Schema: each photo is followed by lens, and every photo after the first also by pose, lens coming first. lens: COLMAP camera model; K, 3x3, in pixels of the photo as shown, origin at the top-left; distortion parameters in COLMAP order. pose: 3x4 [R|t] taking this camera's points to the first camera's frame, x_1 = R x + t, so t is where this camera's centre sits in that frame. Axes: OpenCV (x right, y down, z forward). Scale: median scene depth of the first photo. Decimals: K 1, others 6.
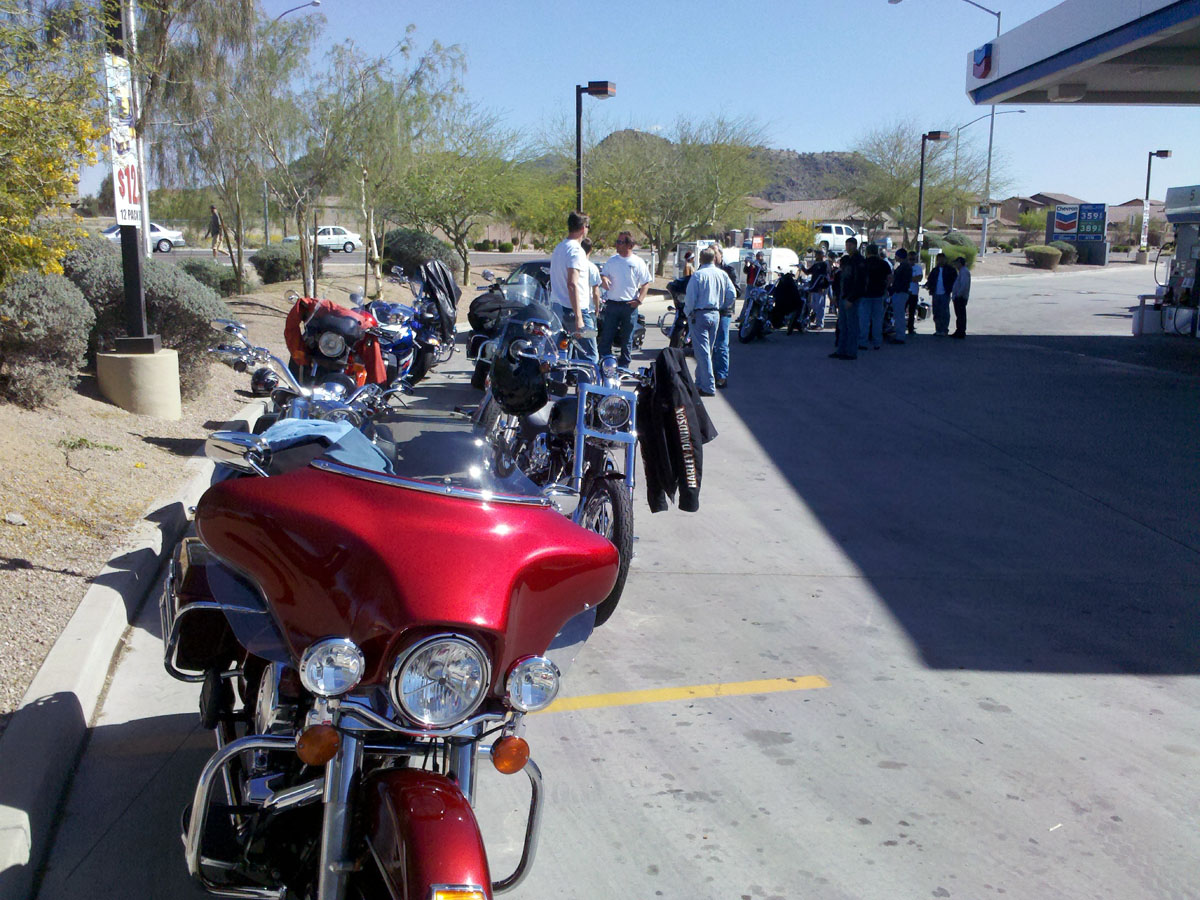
lens RADIAL K [[1049.0, 0, 595.6], [0, 1049.0, 442.3], [0, 0, 1]] dist [0.155362, -0.003882]
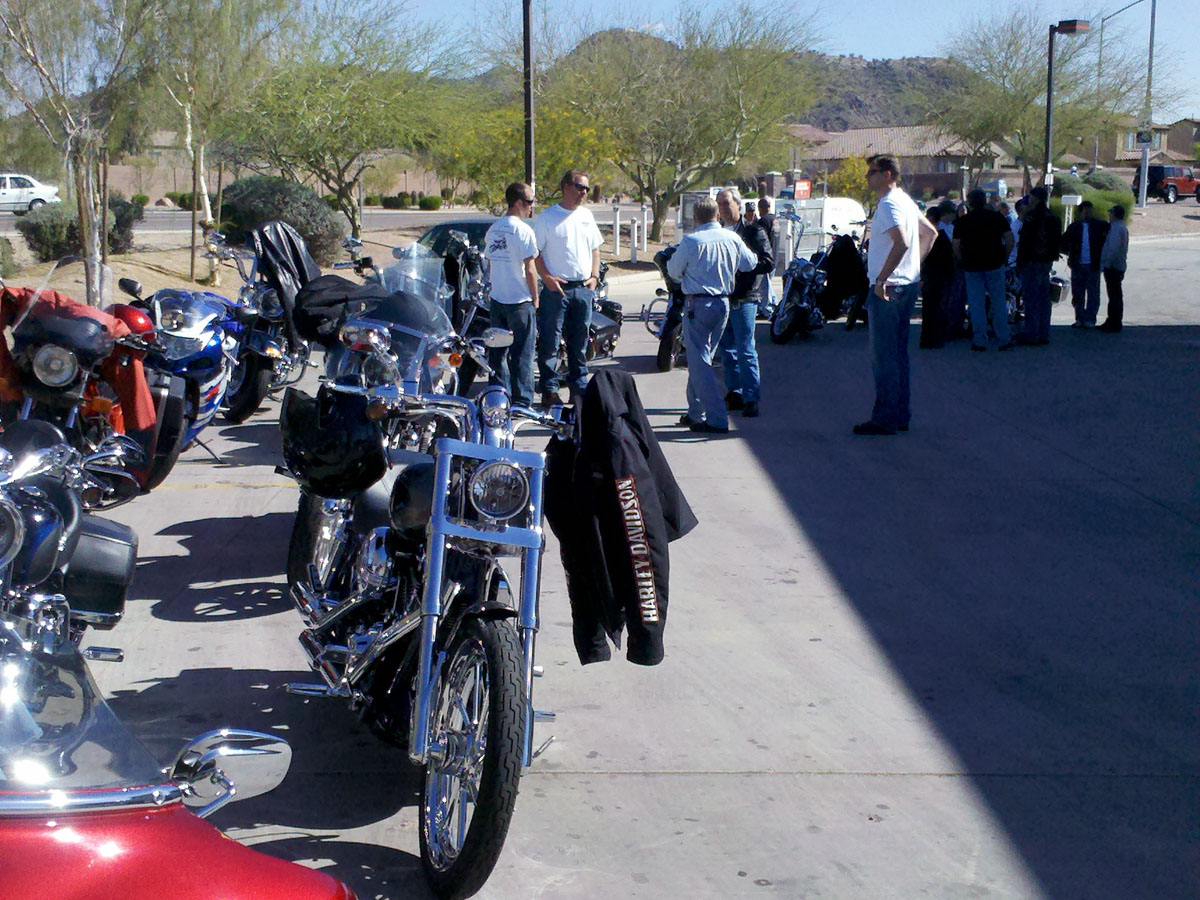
lens RADIAL K [[1365.1, 0, 600.0], [0, 1365.1, 450.0], [0, 0, 1]] dist [0.111354, 0.031352]
pose [[0.999750, -0.012170, -0.018755, 0.043806], [0.012050, 0.999906, -0.006507, -0.023706], [0.018832, 0.006280, 0.999803, 0.151283]]
